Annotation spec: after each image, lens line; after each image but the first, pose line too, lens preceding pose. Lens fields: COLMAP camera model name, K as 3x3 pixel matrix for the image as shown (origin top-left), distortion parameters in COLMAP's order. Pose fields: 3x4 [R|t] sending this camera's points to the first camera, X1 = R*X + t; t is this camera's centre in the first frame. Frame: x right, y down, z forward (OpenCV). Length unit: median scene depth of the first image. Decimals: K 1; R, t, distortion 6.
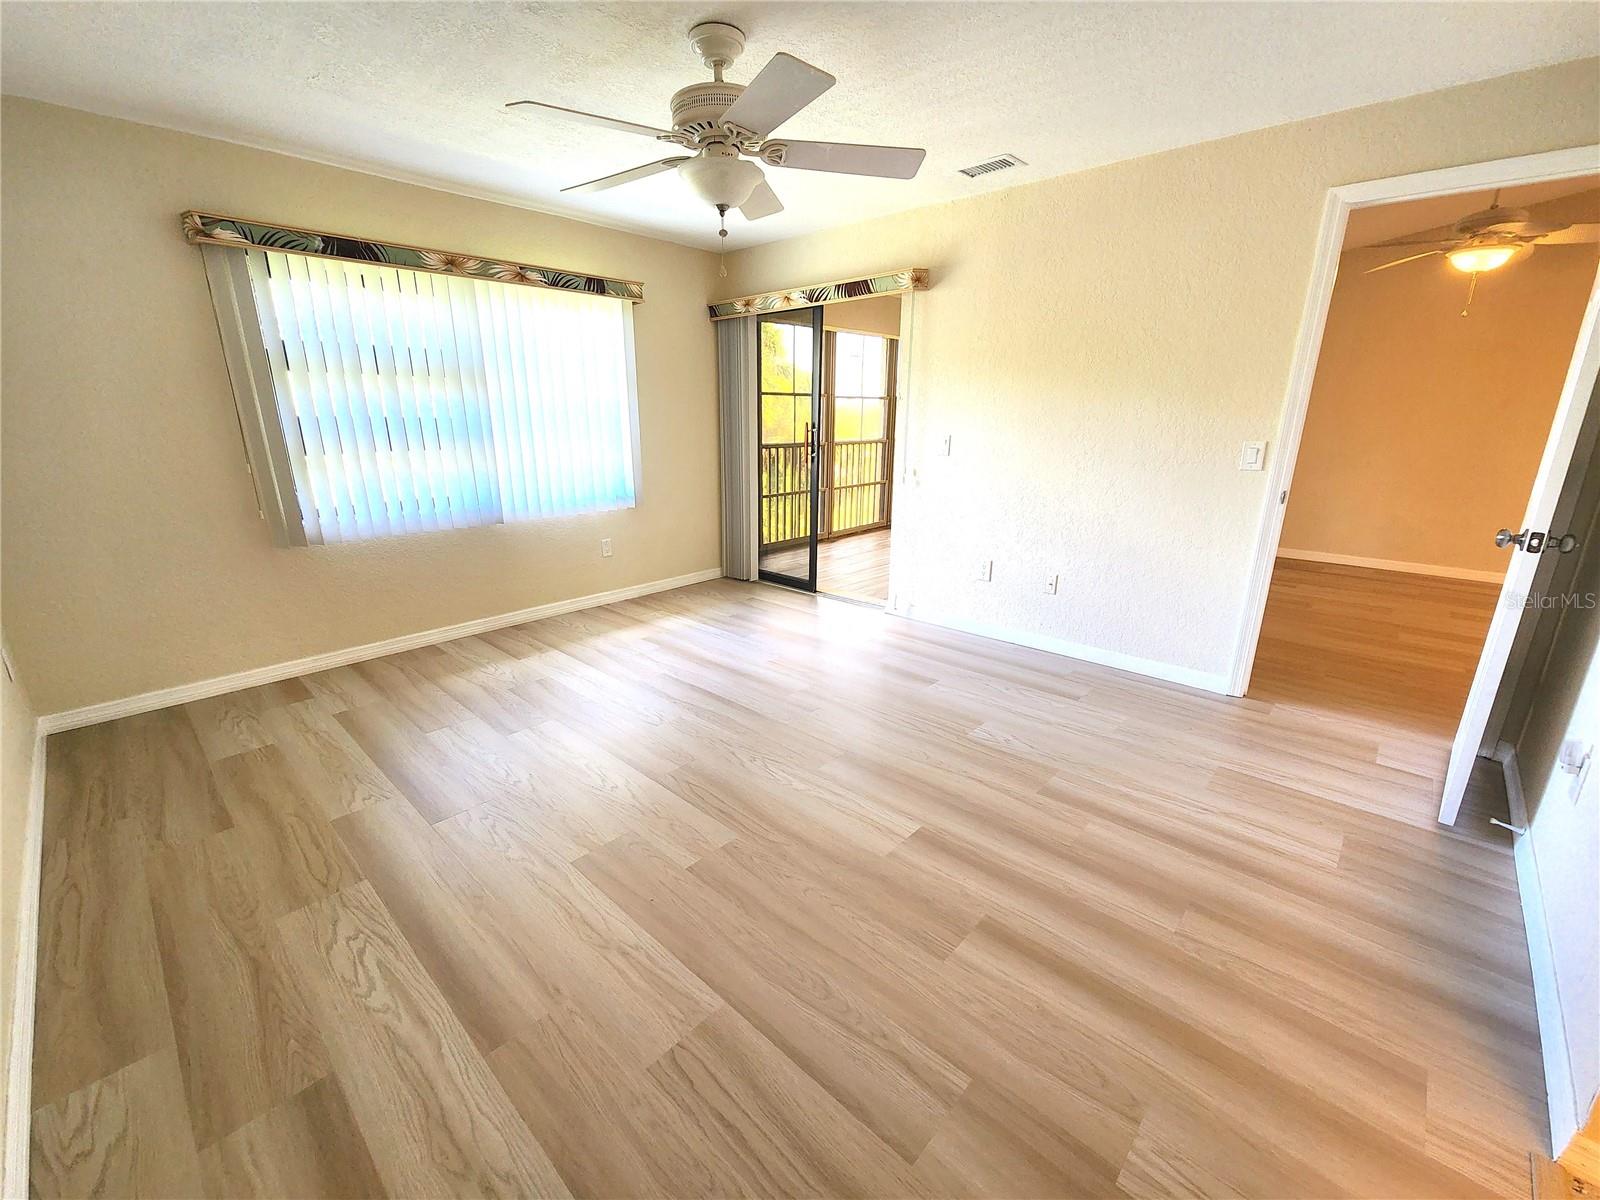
lens RADIAL K [[665.3, 0, 800.0], [0, 665.3, 600.0], [0, 0, 1]] dist [-0.008104, 0.004928]
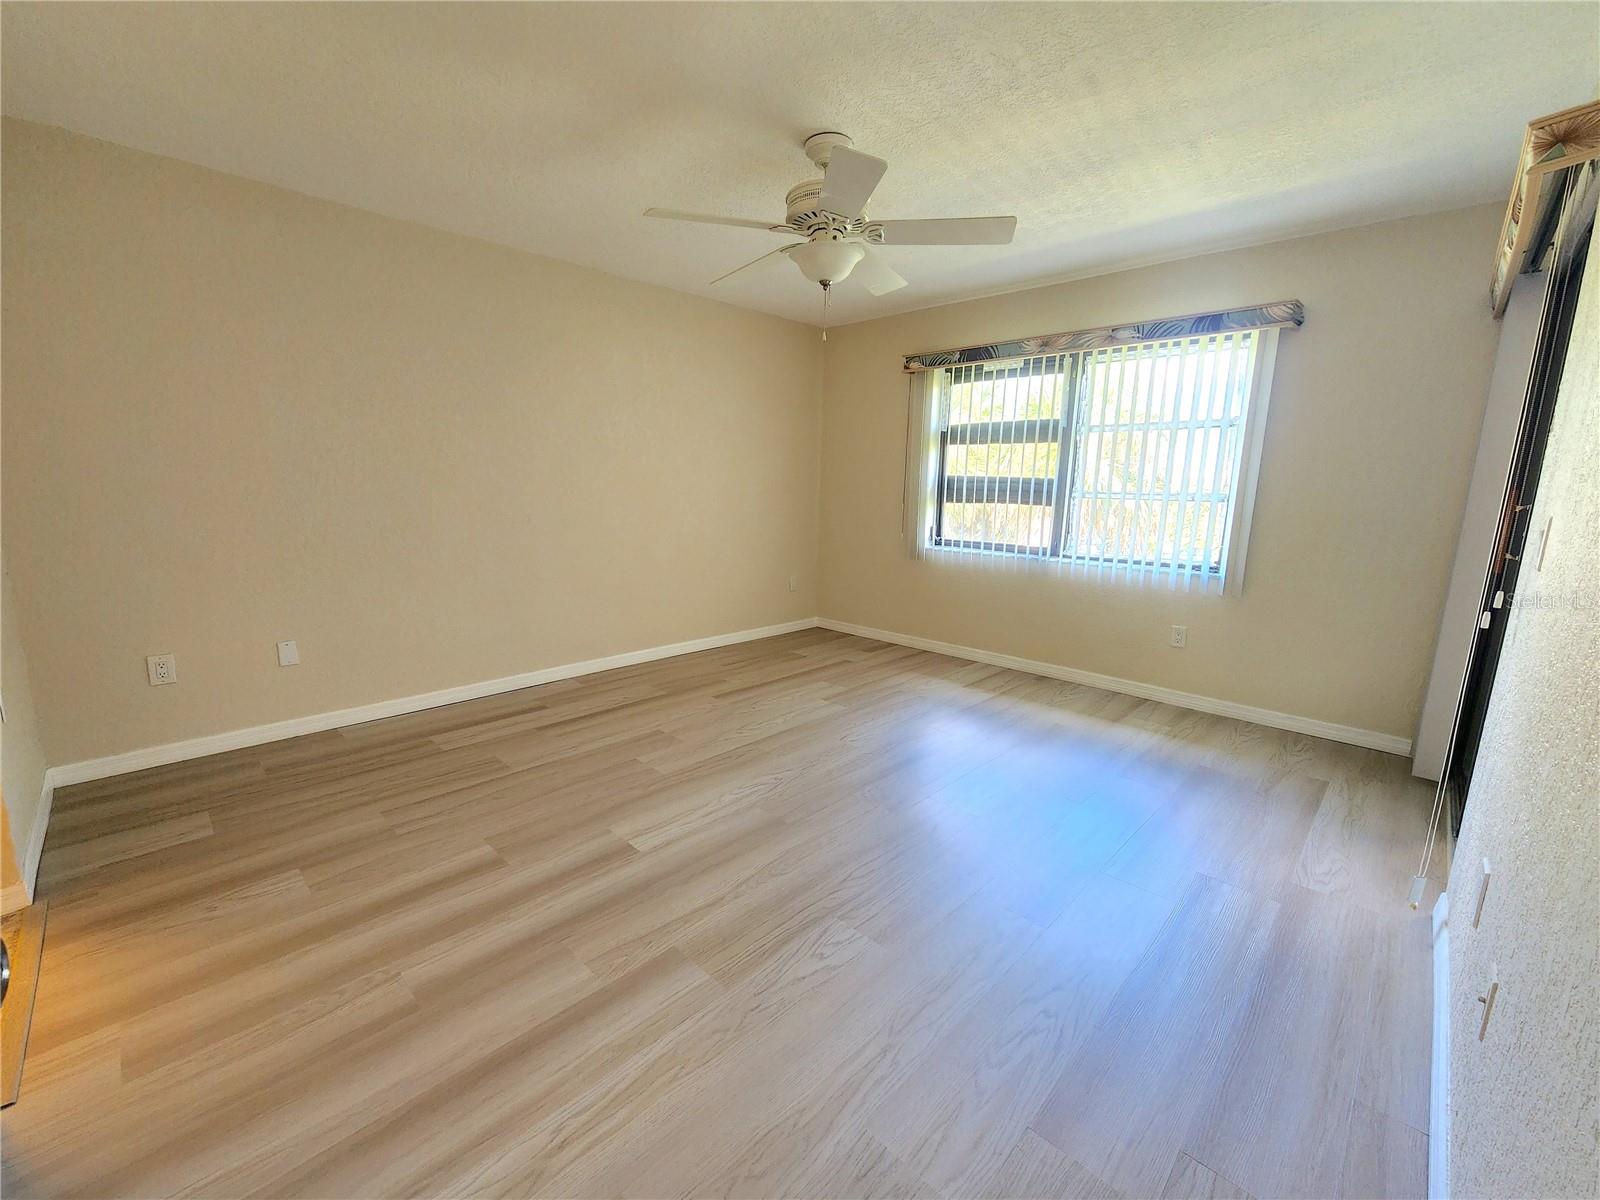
lens RADIAL K [[657.4, 0, 780.4], [0, 657.4, 603.9], [0, 0, 1]] dist [0.001954, -0.000632]
pose [[-0.033662, 0.182727, -0.982587, 0.948652], [-0.290126, 0.939022, 0.184565, -0.228543], [0.956396, 0.291287, 0.021405, 0.927129]]
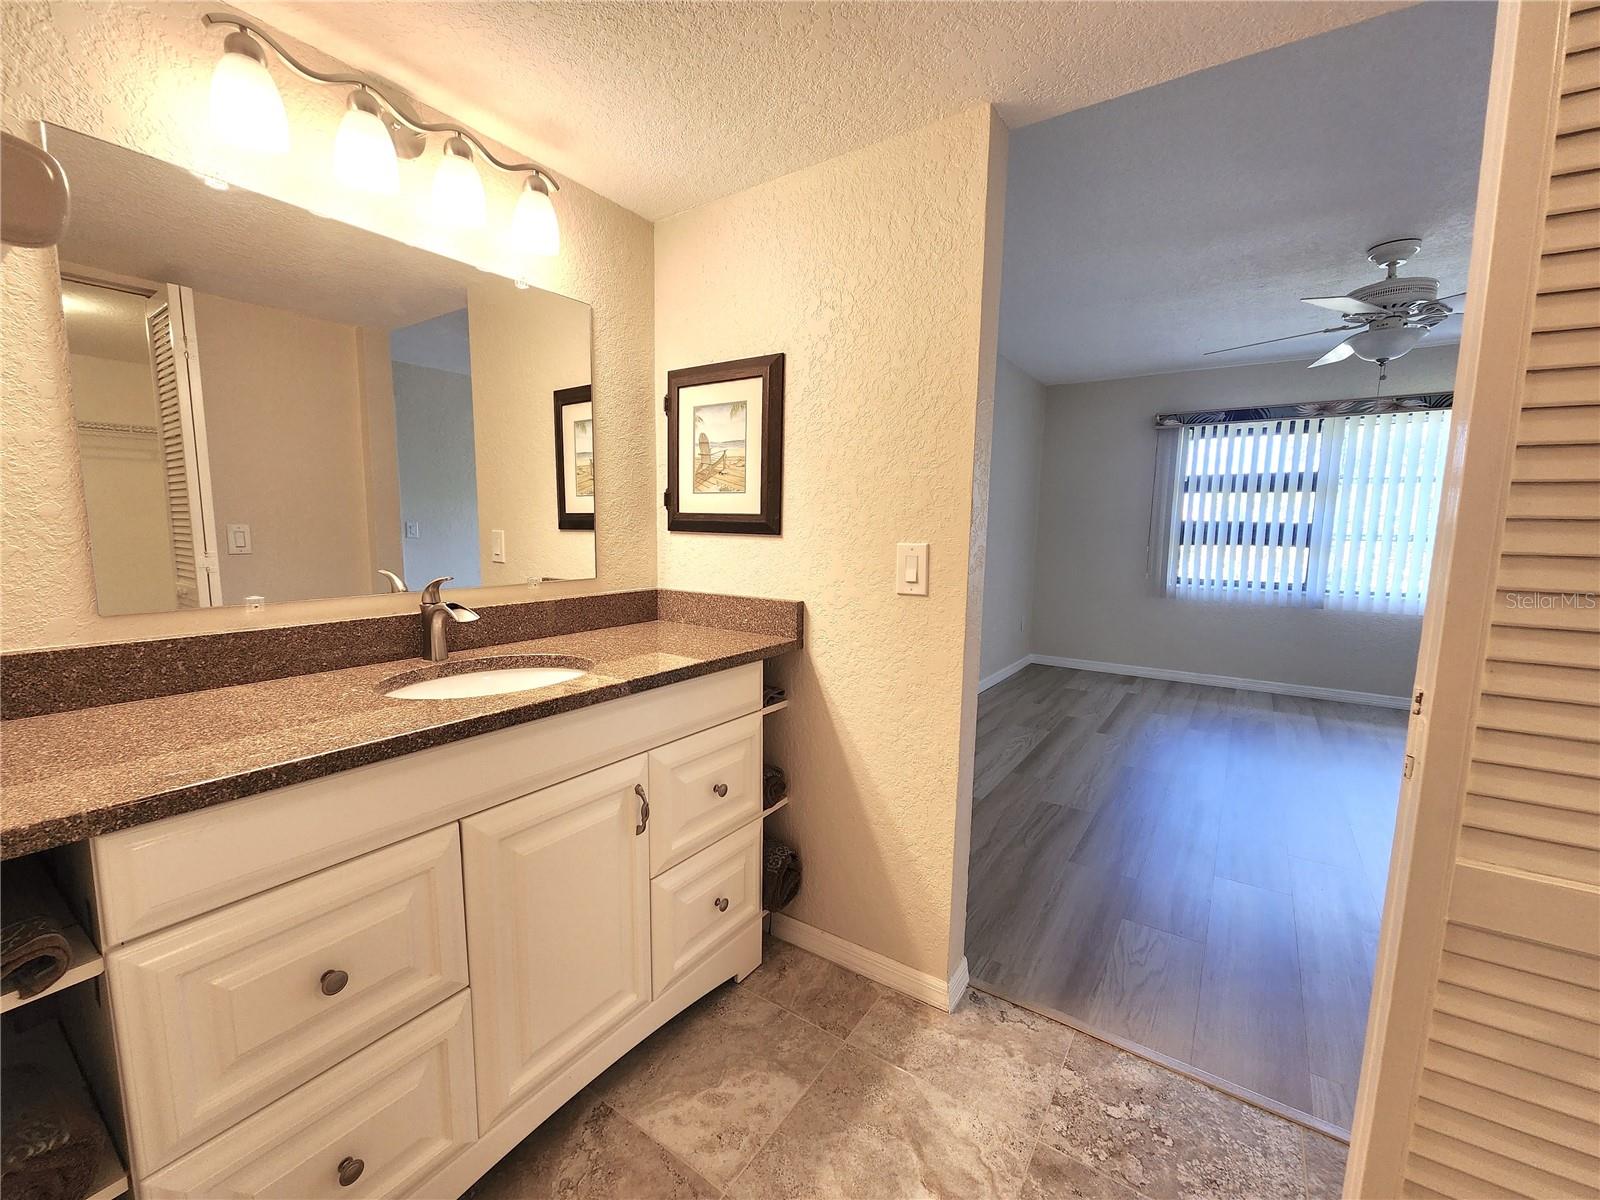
lens RADIAL K [[657.4, 0, 780.4], [0, 657.4, 603.9], [0, 0, 1]] dist [0.001954, -0.000632]
pose [[0.128233, 0.123352, -0.984043, 0.929222], [-0.283653, 0.955346, 0.082791, 0.083900], [0.950314, 0.268510, 0.157496, -0.178714]]
